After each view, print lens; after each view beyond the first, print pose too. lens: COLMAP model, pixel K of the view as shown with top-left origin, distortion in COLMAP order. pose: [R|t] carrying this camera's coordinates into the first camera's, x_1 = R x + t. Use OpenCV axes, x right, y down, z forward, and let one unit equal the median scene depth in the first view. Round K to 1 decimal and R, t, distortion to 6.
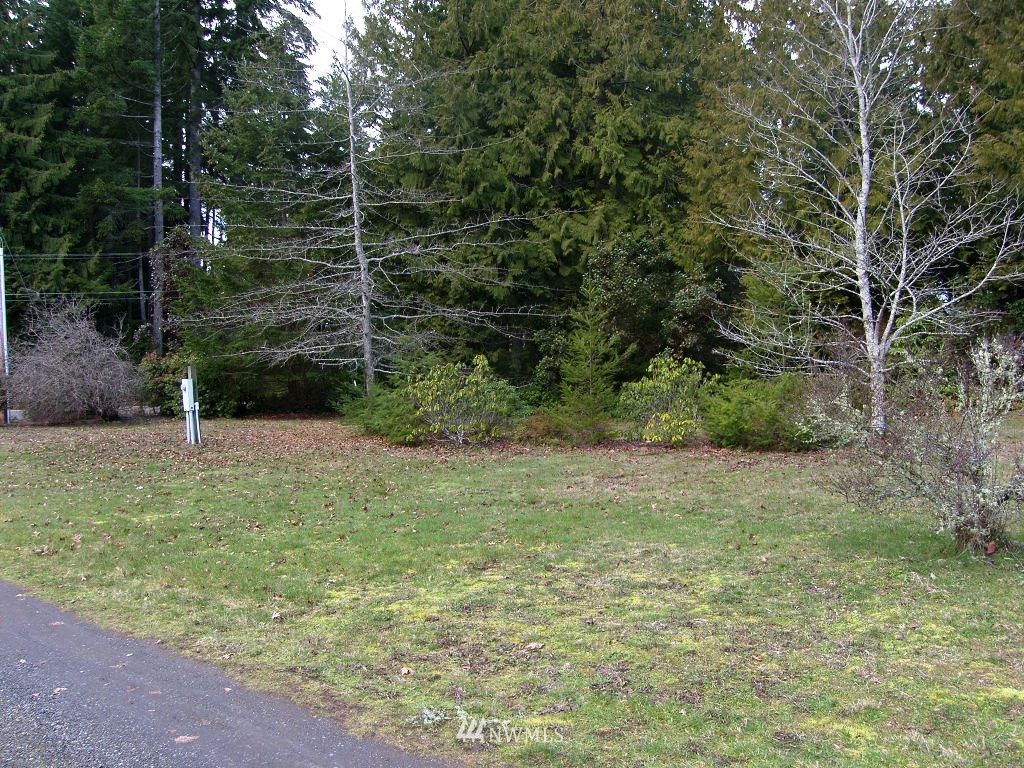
lens RADIAL K [[885.6, 0, 541.3], [0, 885.6, 397.4], [0, 0, 1]] dist [-0.180119, 0.136194]
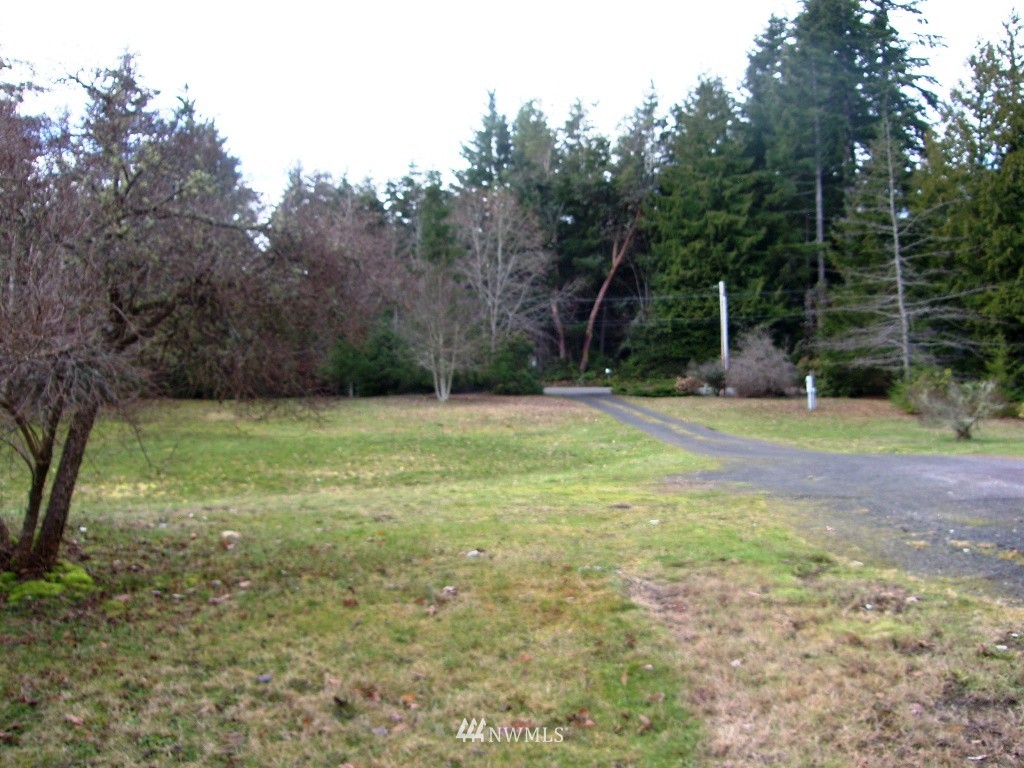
lens RADIAL K [[919.2, 0, 512.9], [0, 919.2, 386.0], [0, 0, 1]] dist [-0.155416, 0.009883]
pose [[0.701736, 0.031023, -0.711761, 0.322236], [-0.023795, 0.999515, 0.020106, -0.013907], [0.712039, 0.002827, 0.702134, -0.516069]]
